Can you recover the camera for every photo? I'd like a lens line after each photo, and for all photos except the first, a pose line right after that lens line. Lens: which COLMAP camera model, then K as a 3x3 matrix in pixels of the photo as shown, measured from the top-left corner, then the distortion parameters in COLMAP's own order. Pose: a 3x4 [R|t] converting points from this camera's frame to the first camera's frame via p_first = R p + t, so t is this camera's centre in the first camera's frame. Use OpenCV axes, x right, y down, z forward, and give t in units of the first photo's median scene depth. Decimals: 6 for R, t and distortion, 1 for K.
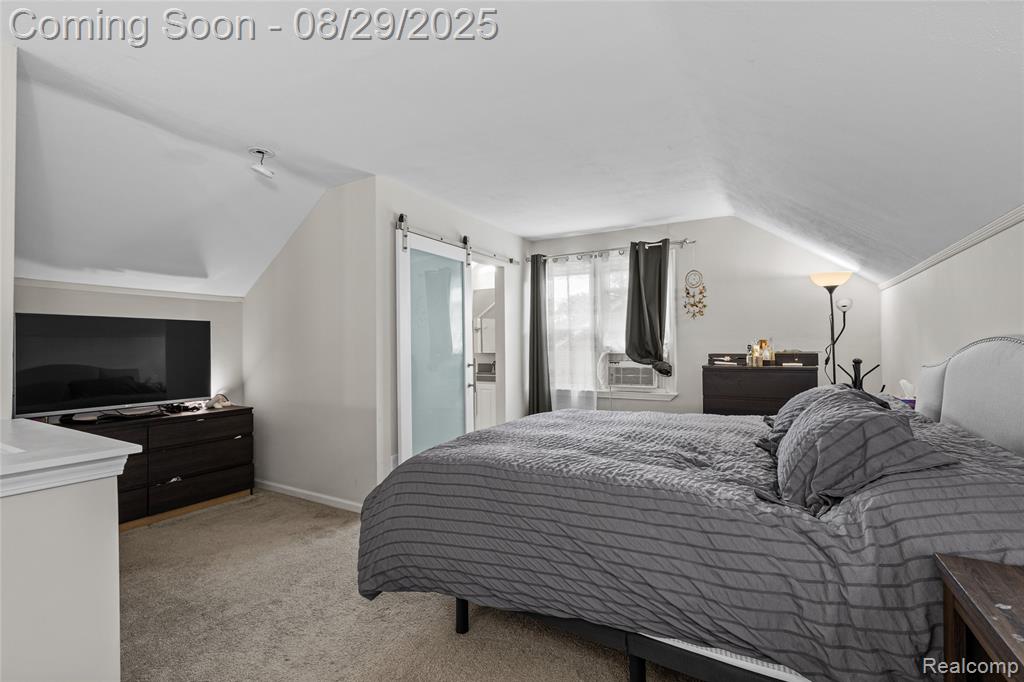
lens RADIAL K [[426.7, 0, 519.3], [0, 426.7, 339.3], [0, 0, 1]] dist [0.000831, 0.000068]
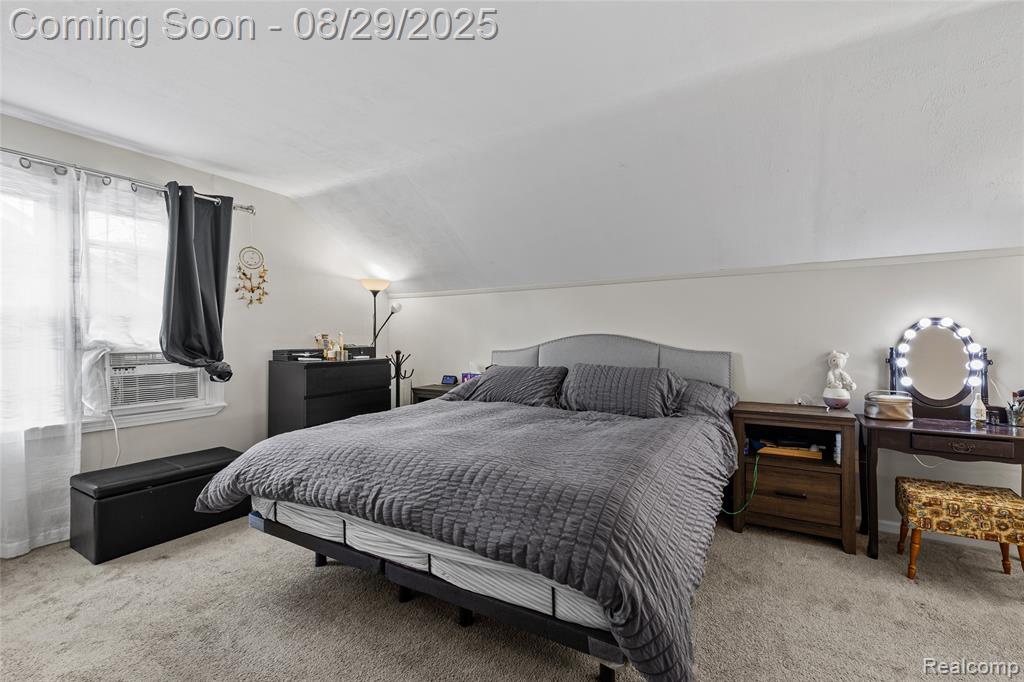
lens RADIAL K [[435.2, 0, 510.3], [0, 435.2, 324.3], [0, 0, 1]] dist [0.000551, -0.000077]
pose [[0.070879, 0.038285, 0.996750, -0.375536], [-0.014319, 0.999199, -0.037361, 0.008639], [-0.997382, -0.011625, 0.071370, 0.447118]]
